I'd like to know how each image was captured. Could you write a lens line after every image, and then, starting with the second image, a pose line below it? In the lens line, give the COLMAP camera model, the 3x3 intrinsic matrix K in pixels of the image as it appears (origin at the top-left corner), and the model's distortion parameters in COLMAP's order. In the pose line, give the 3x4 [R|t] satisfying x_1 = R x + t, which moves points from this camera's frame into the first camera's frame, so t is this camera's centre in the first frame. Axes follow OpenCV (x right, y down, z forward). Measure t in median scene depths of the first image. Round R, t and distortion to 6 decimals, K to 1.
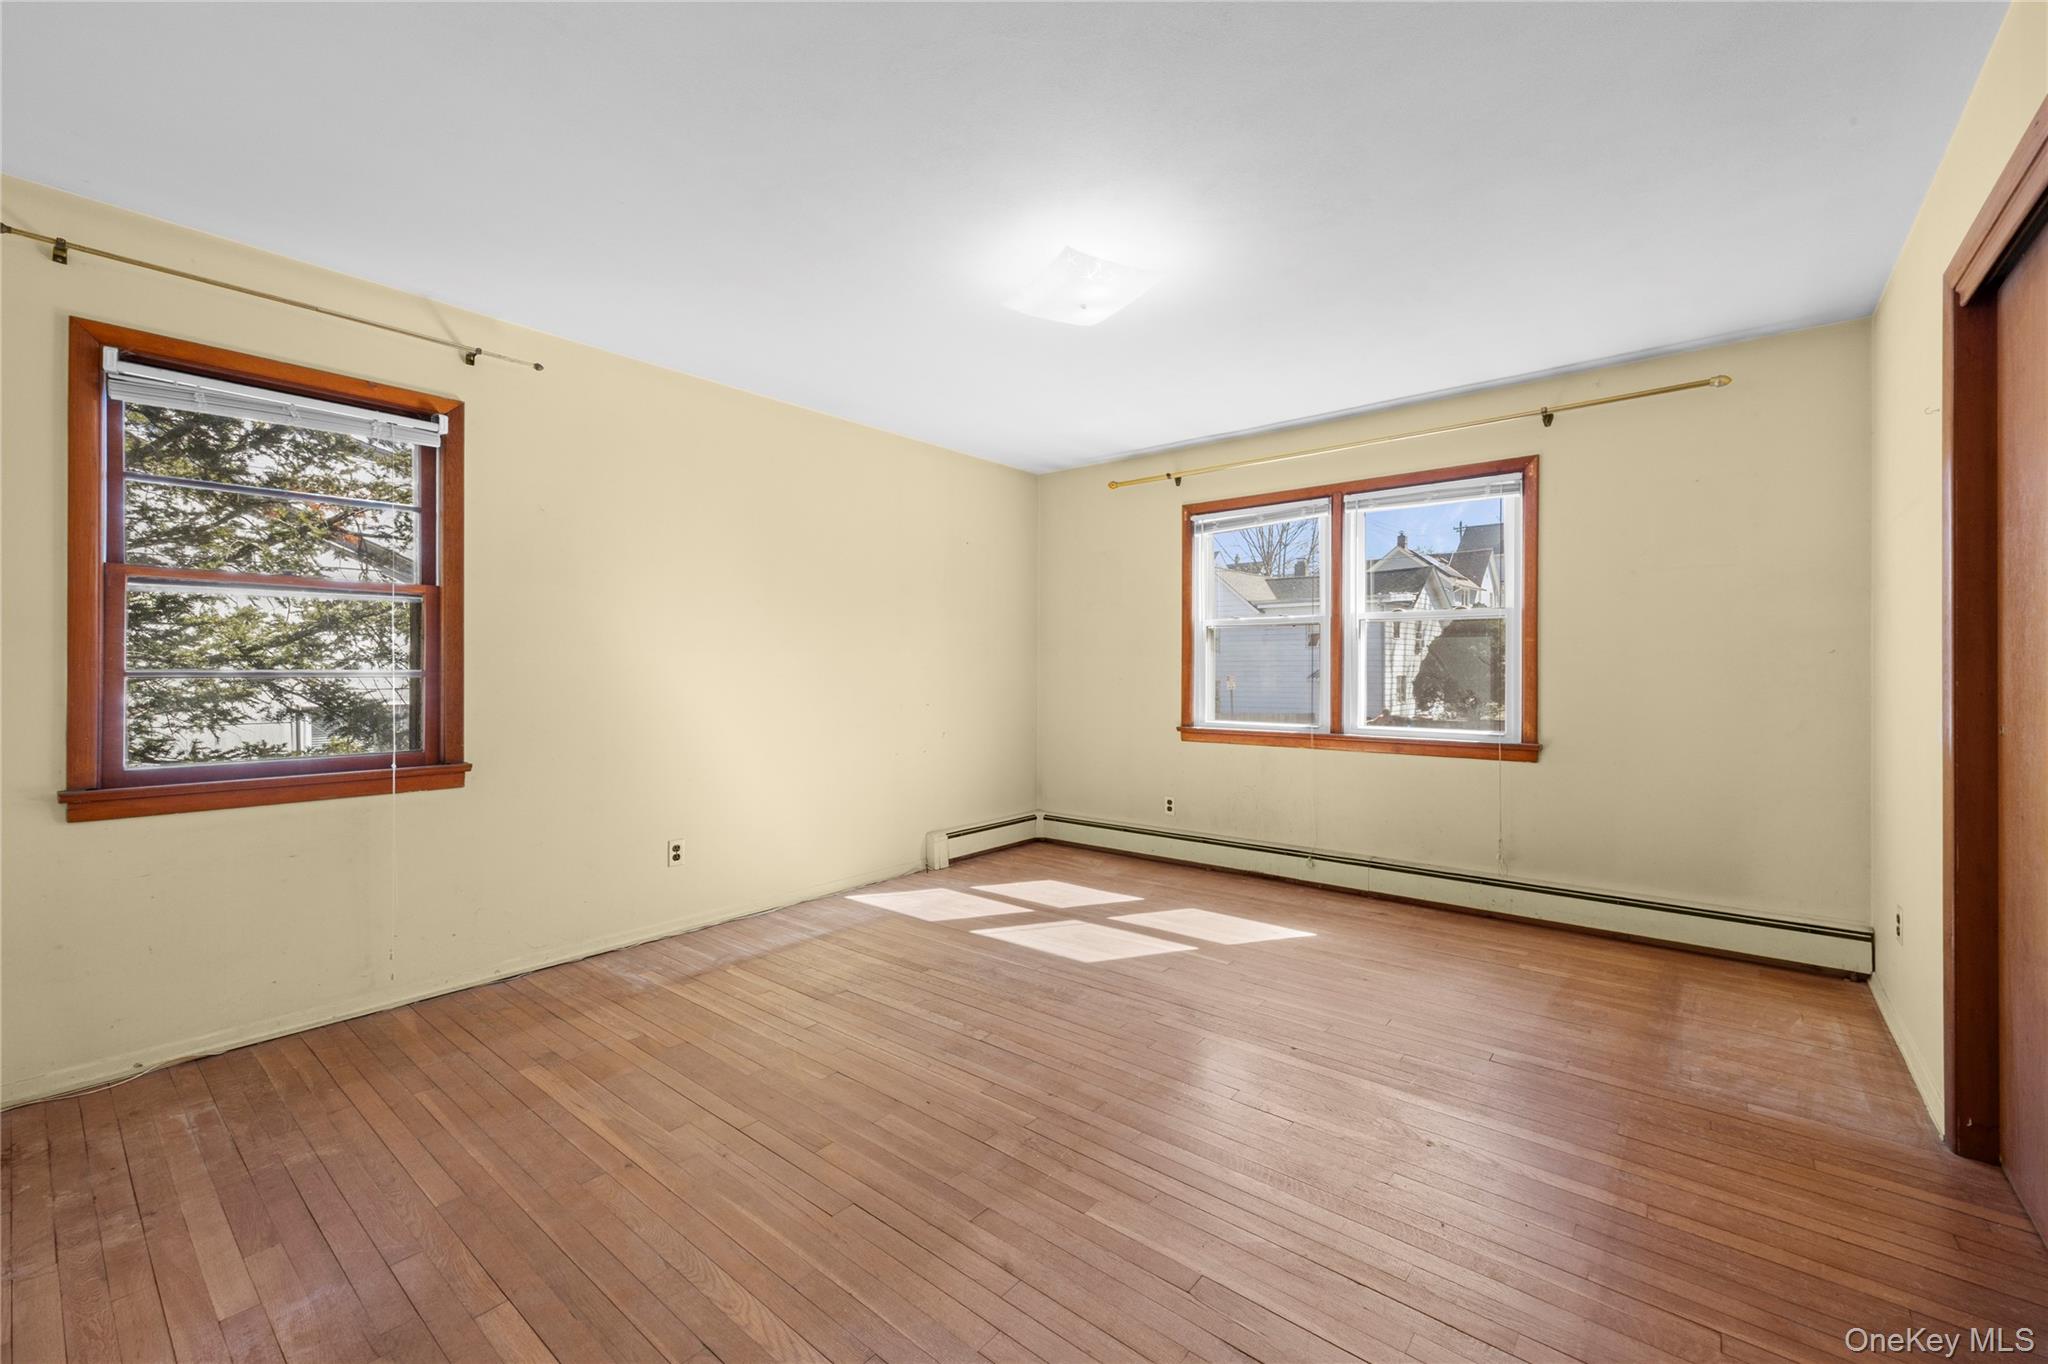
lens RADIAL K [[828.4, 0, 1027.1], [0, 828.4, 669.5], [0, 0, 1]] dist [-0.001433, -0.000434]
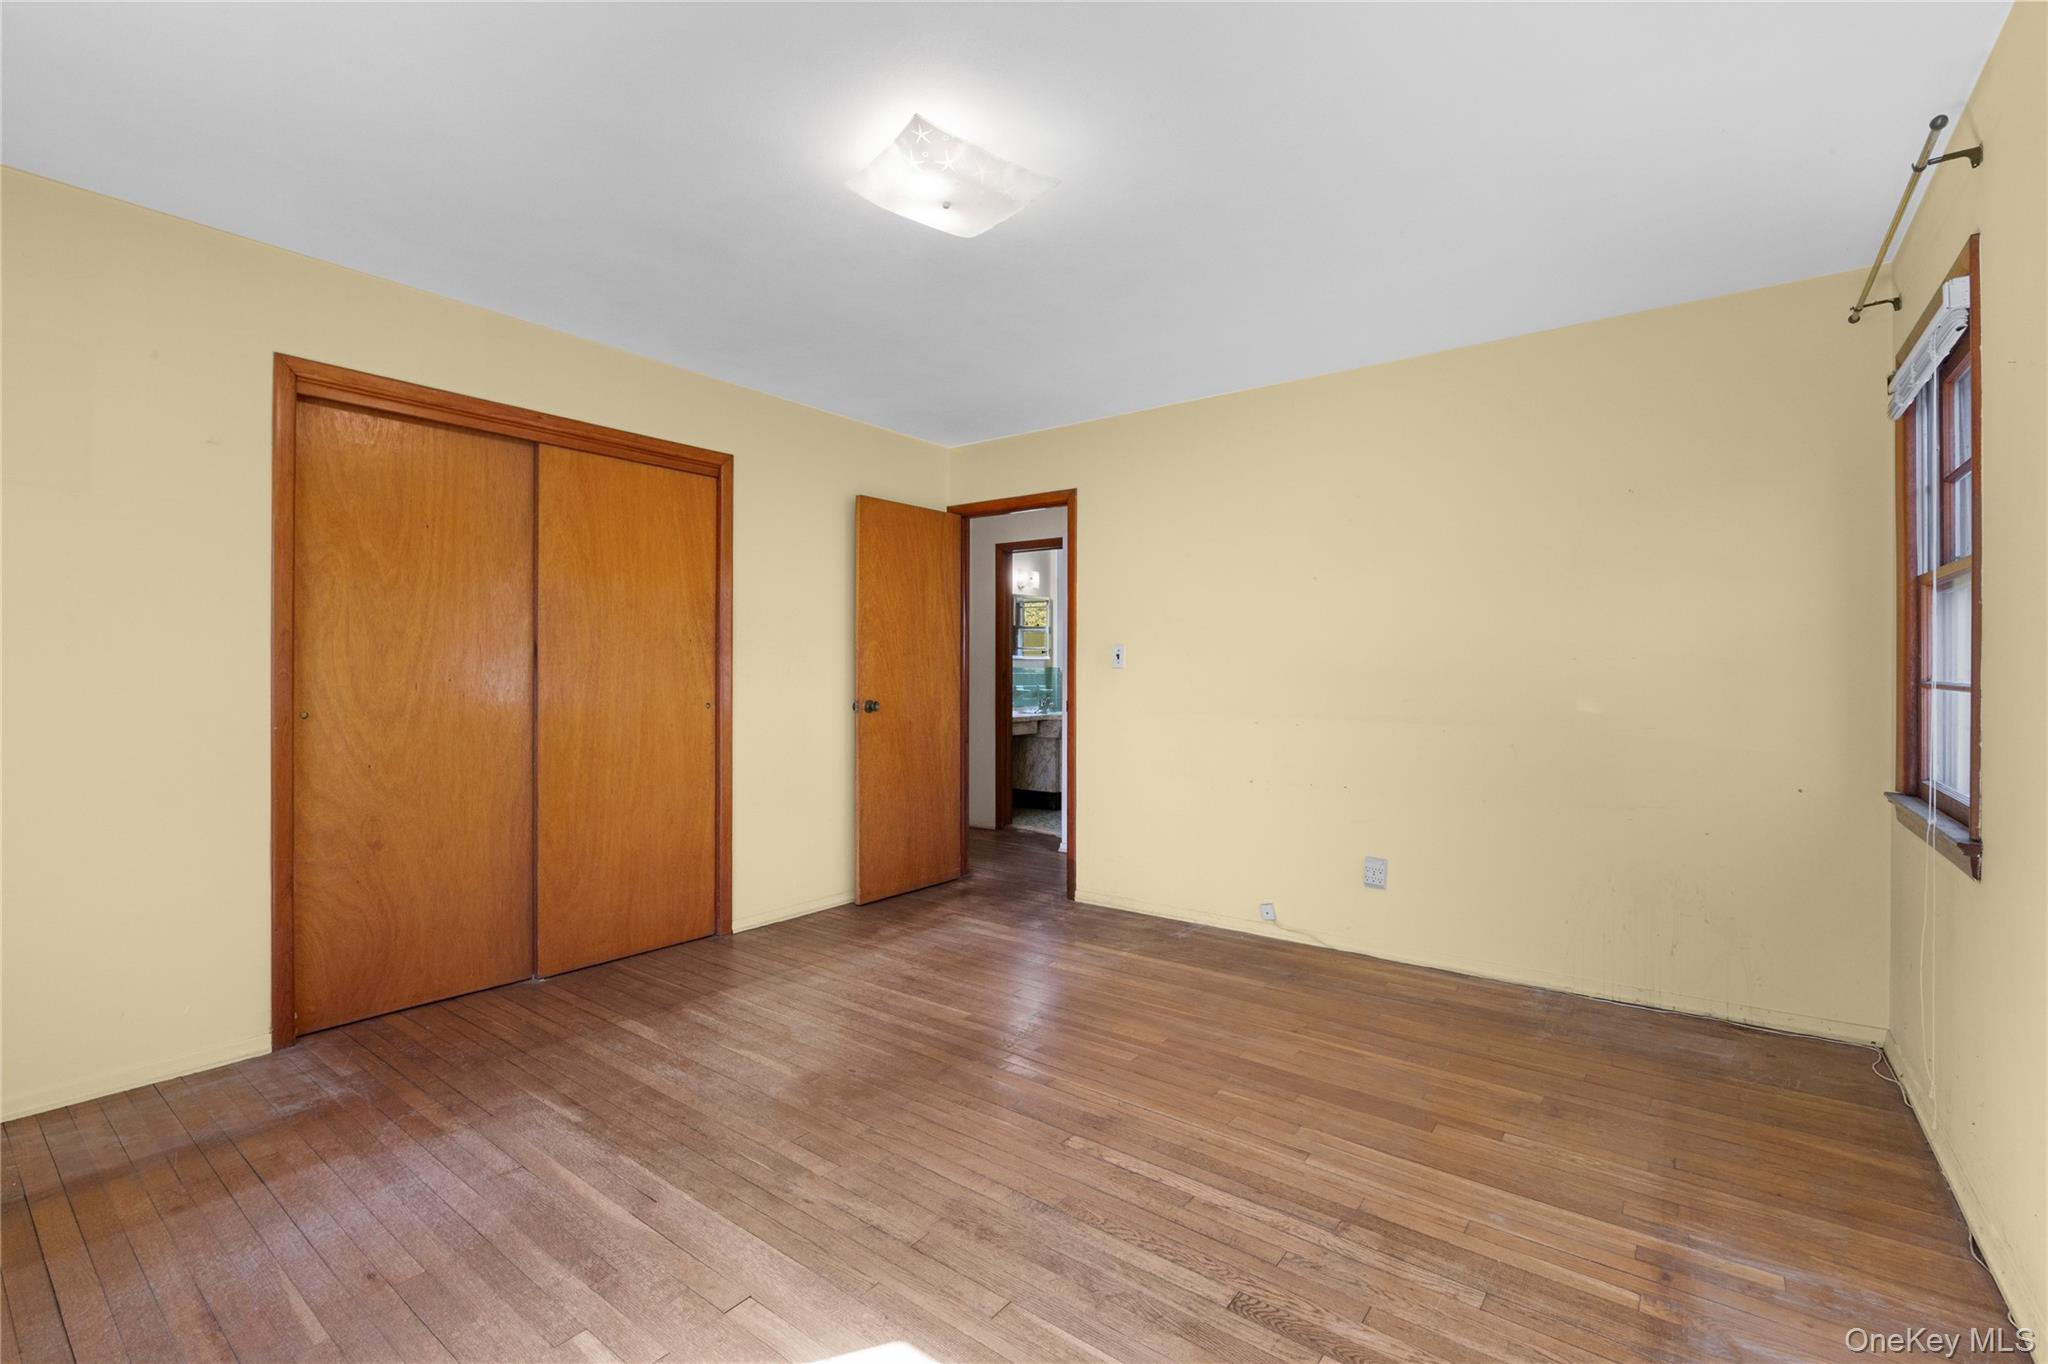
lens RADIAL K [[897.0, 0, 1017.4], [0, 897.0, 675.0], [0, 0, 1]] dist [0.000190, 0.000442]
pose [[-0.999438, -0.003148, -0.033372, 0.026956], [-0.003367, 0.999973, 0.006496, -0.006554], [0.033350, 0.006605, -0.999422, 1.741688]]
